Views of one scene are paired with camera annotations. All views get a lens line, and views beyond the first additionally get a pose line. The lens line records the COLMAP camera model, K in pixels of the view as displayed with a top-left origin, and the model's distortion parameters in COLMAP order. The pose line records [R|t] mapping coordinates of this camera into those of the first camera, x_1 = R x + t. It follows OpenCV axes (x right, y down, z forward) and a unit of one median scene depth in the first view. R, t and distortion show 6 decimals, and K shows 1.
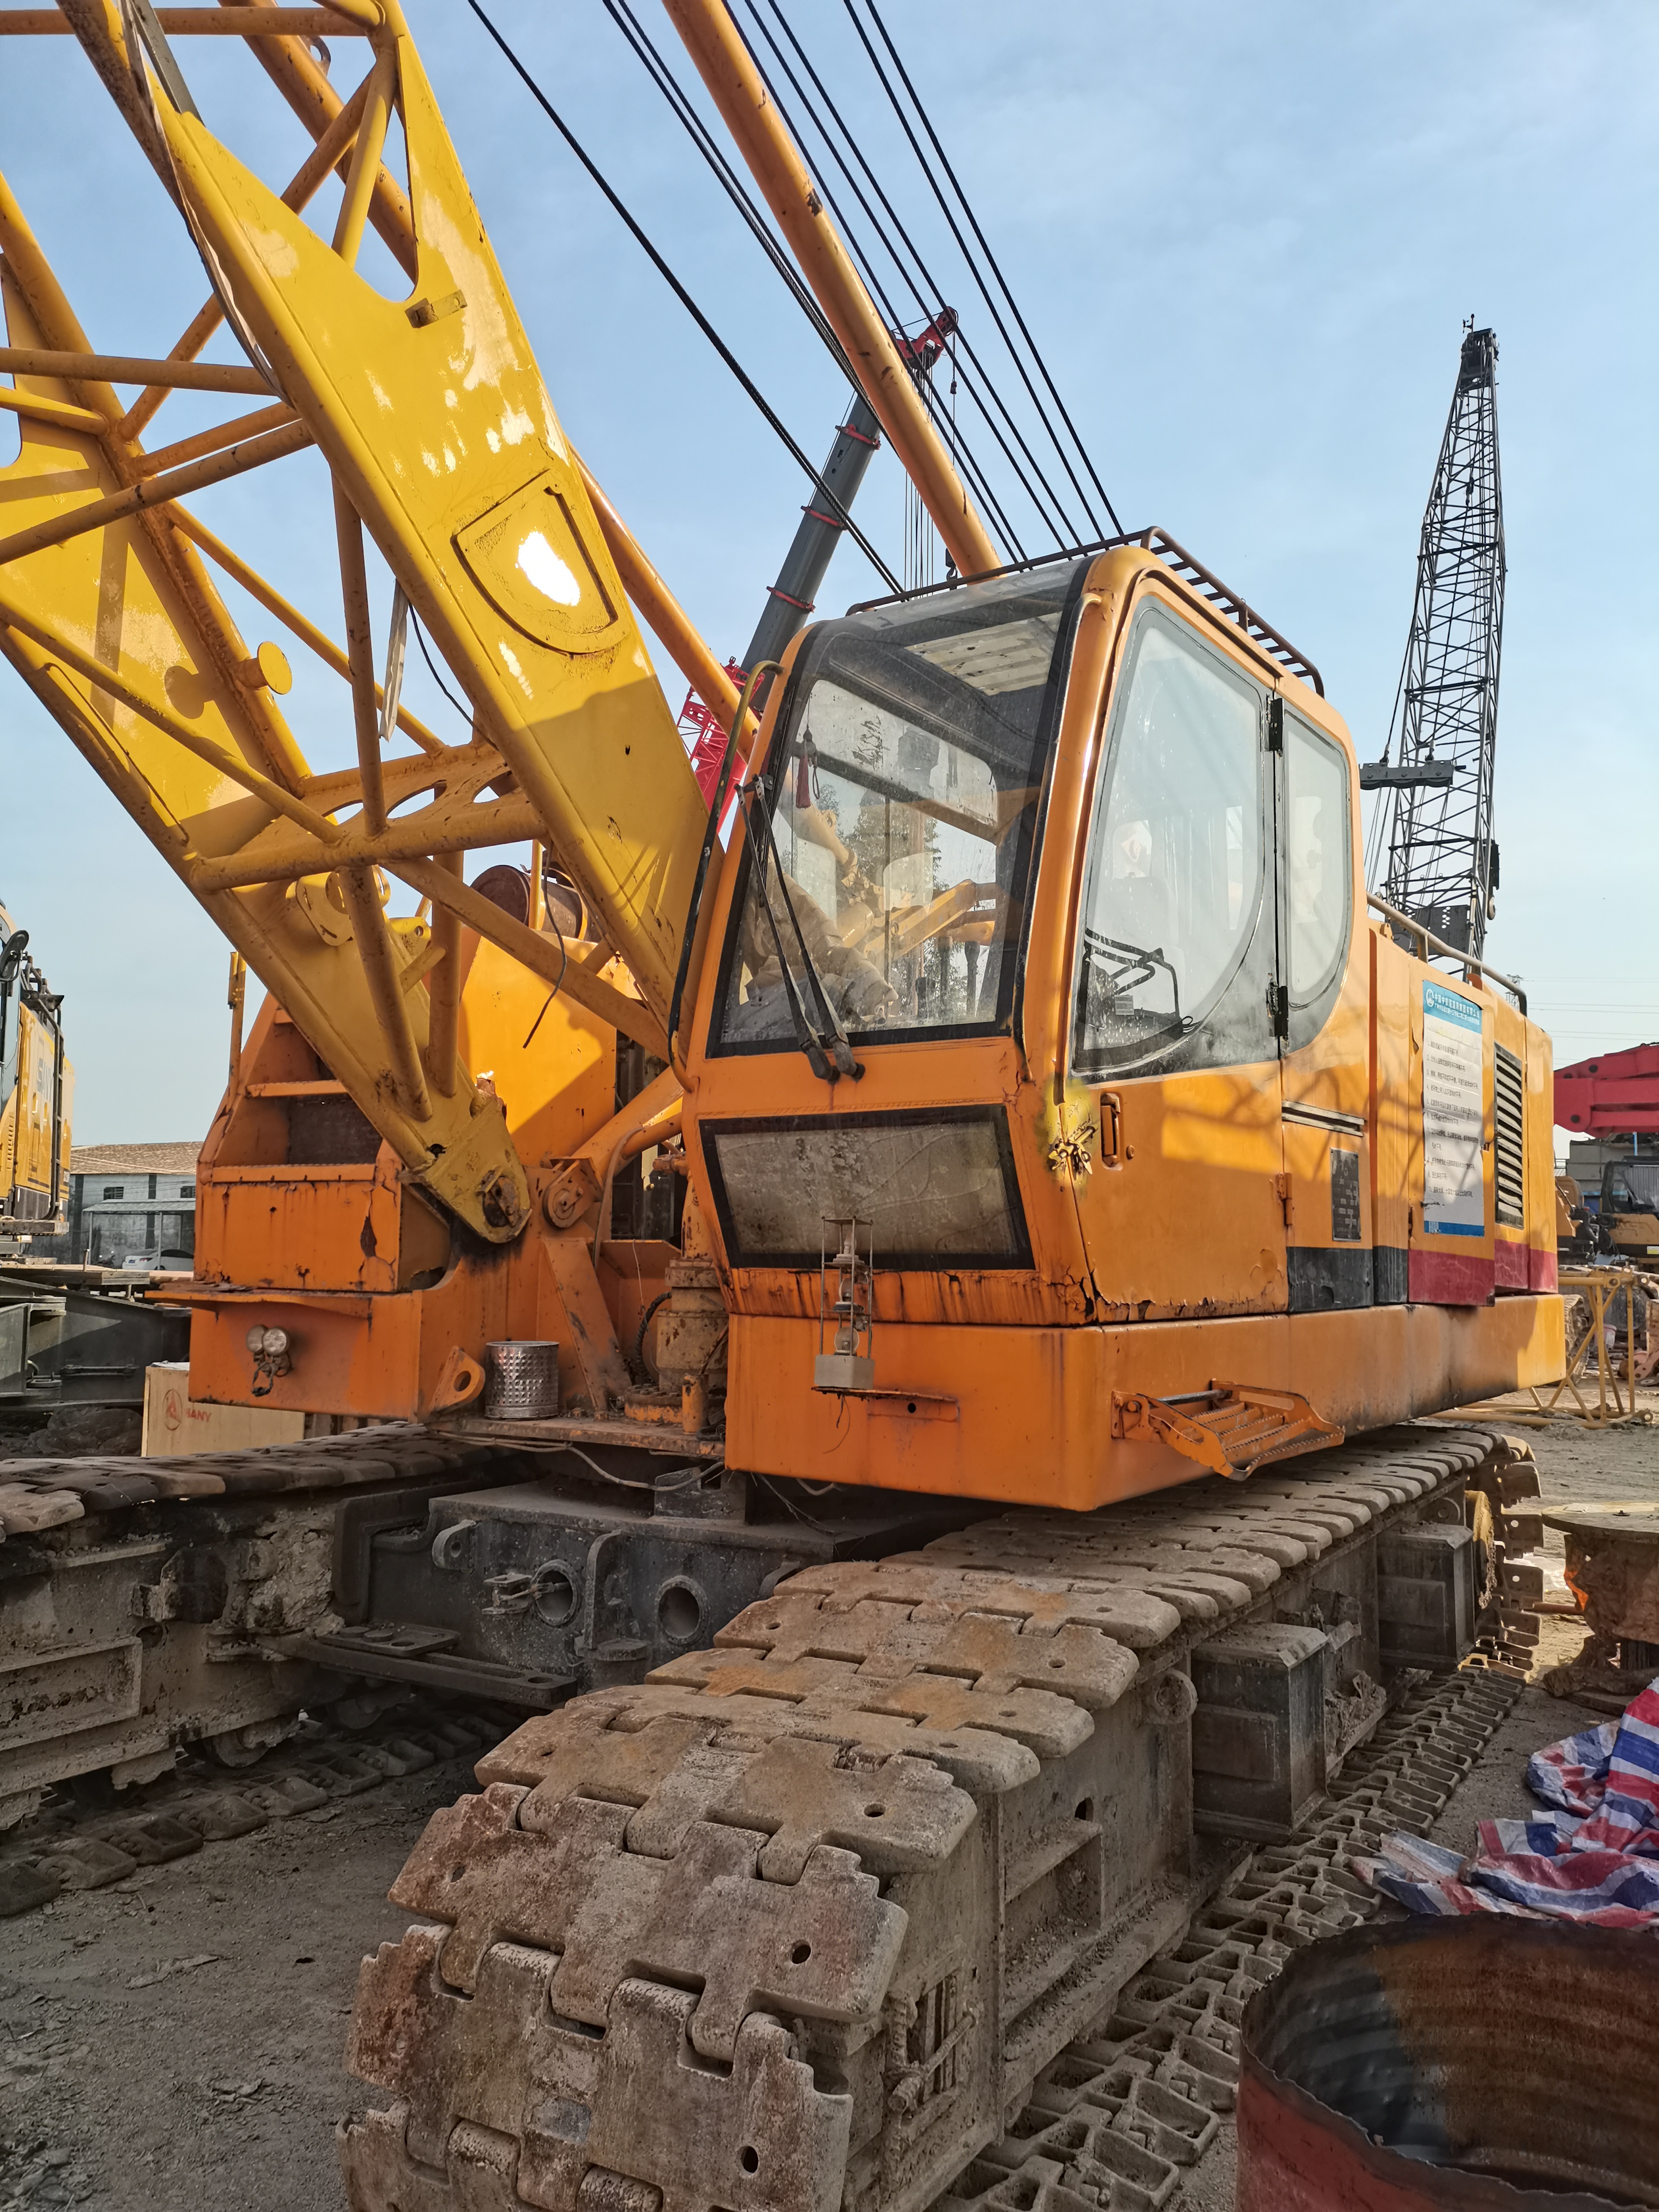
lens RADIAL K [[1689.5, 0, 829.5], [0, 1689.5, 1106.0], [0, 0, 1]] dist [0.065222, 0.002017]
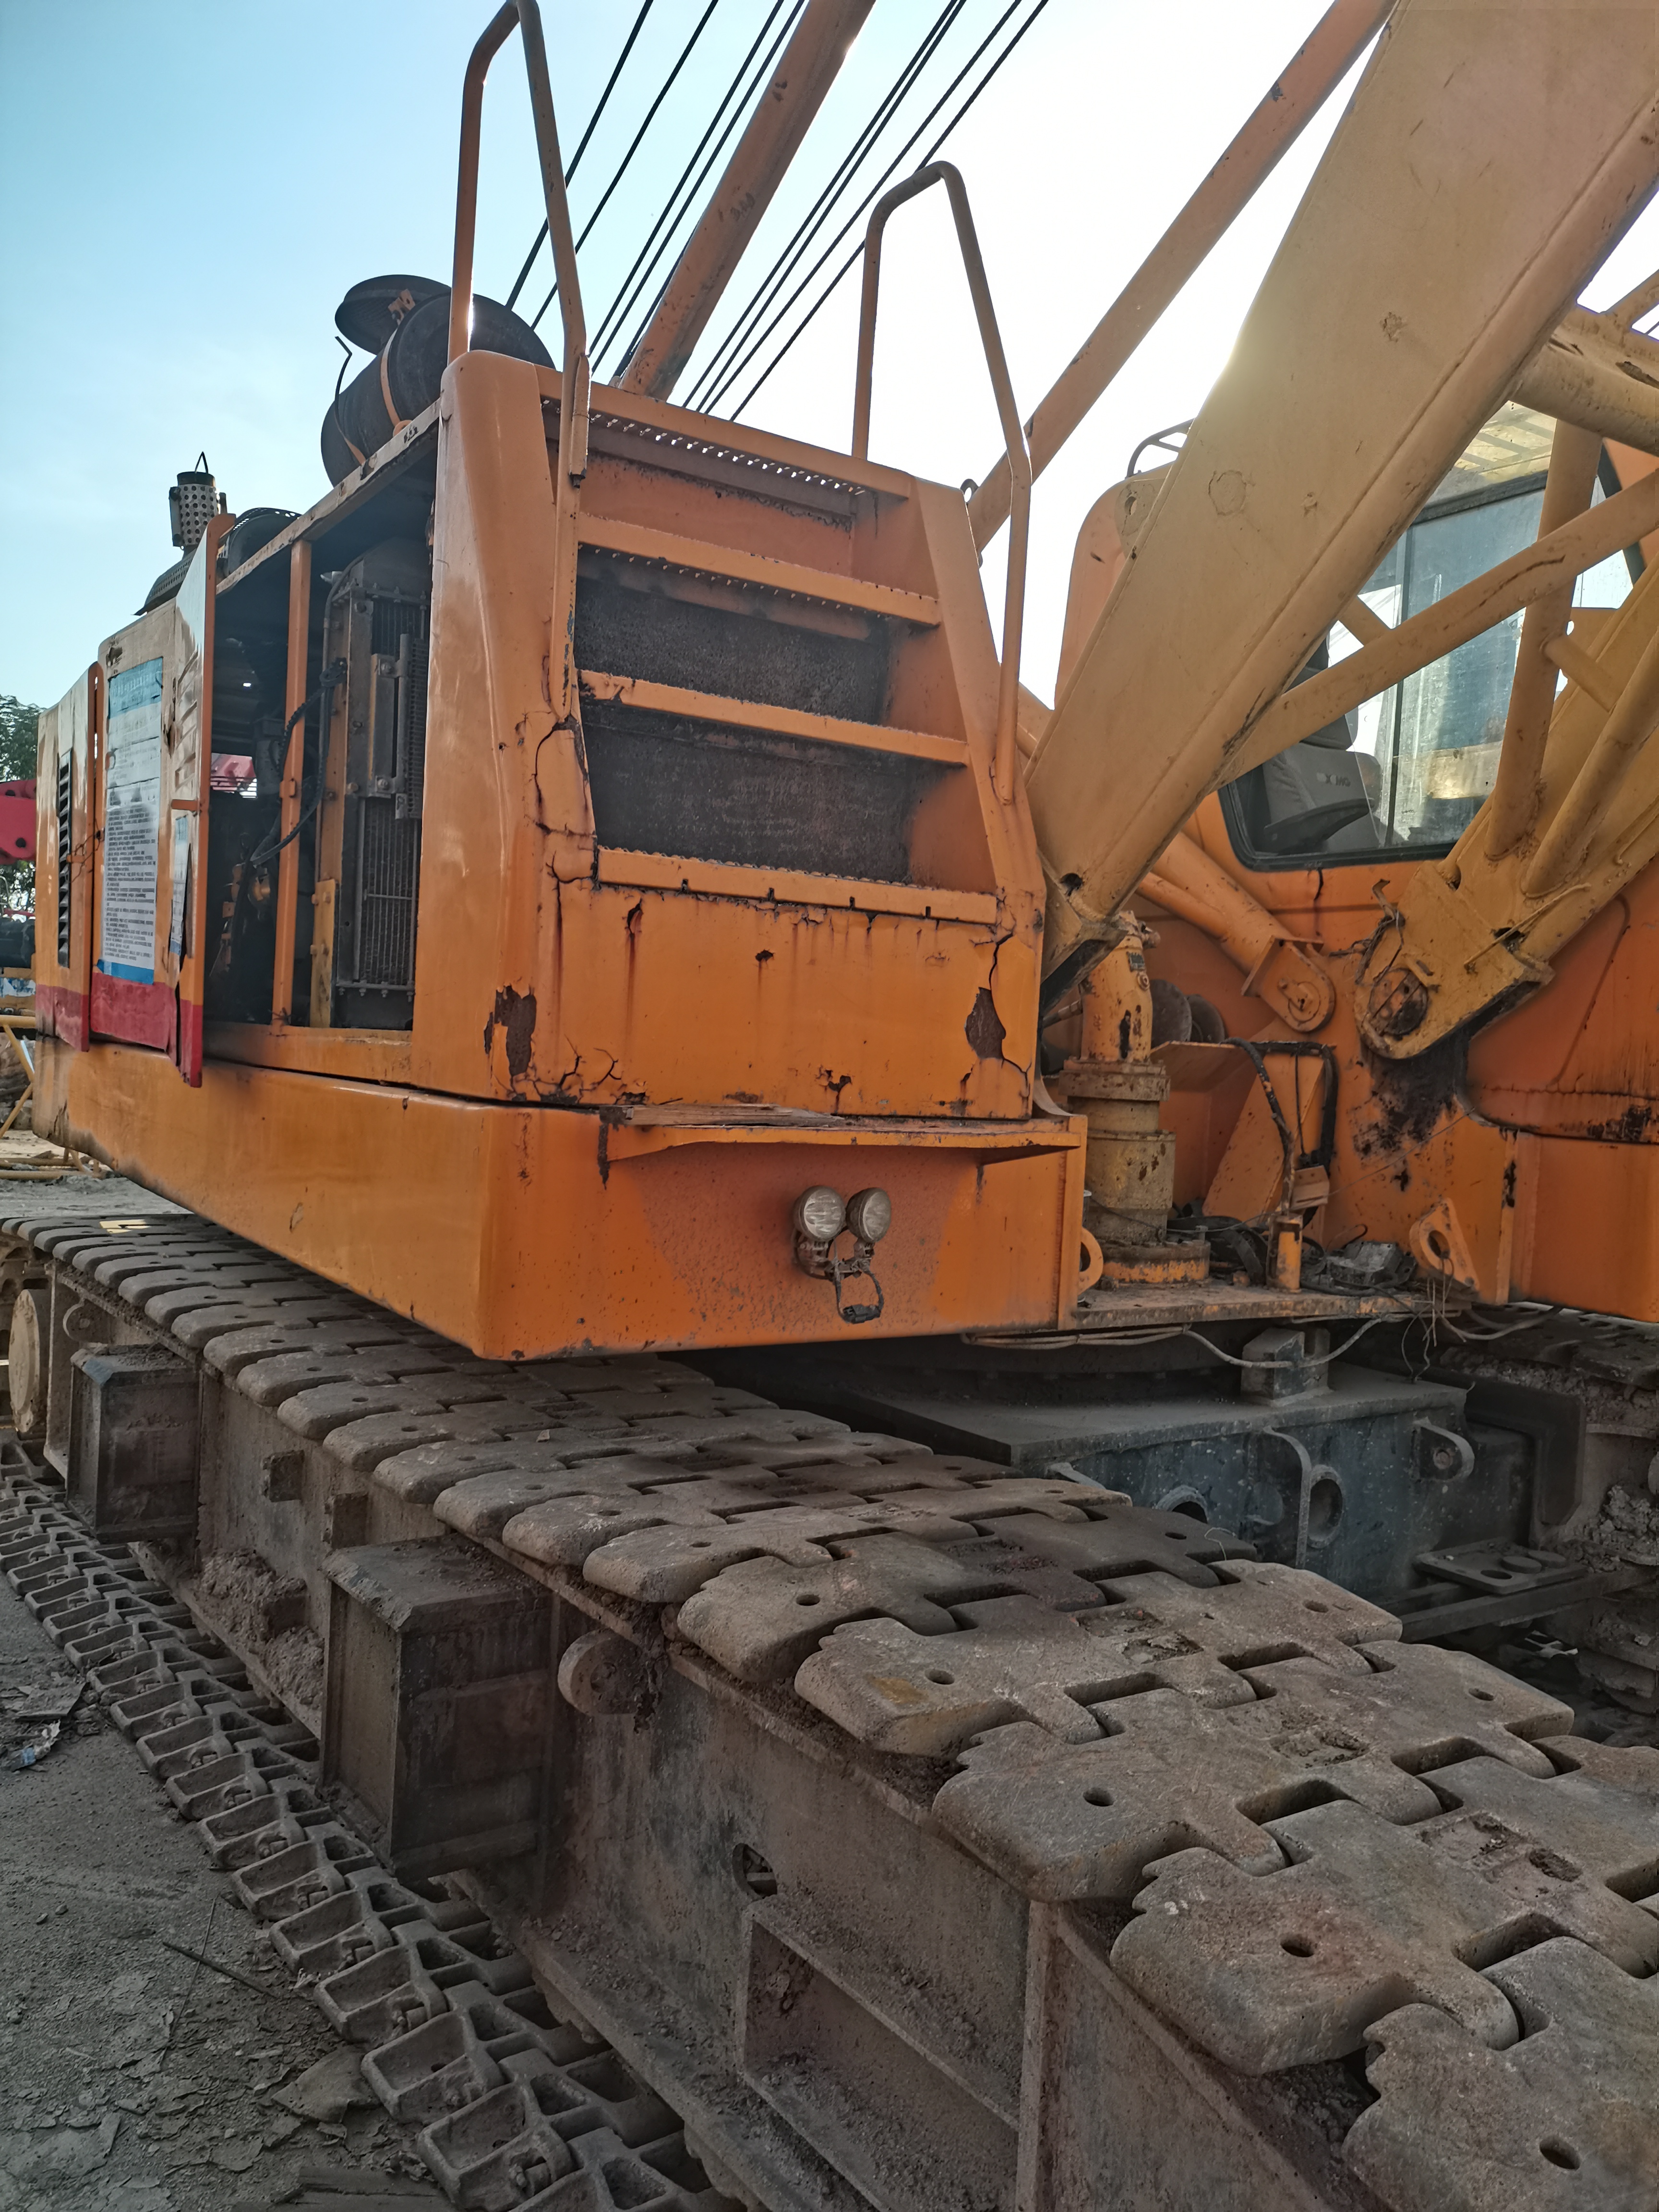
lens RADIAL K [[1689.5, 0, 829.5], [0, 1689.5, 1106.0], [0, 0, 1]] dist [0.065222, 0.002017]
pose [[0.408263, -0.025883, 0.912497, -0.809441], [-0.126916, 0.988281, 0.084816, 0.062575], [-0.903999, -0.150438, 0.400193, 0.812194]]
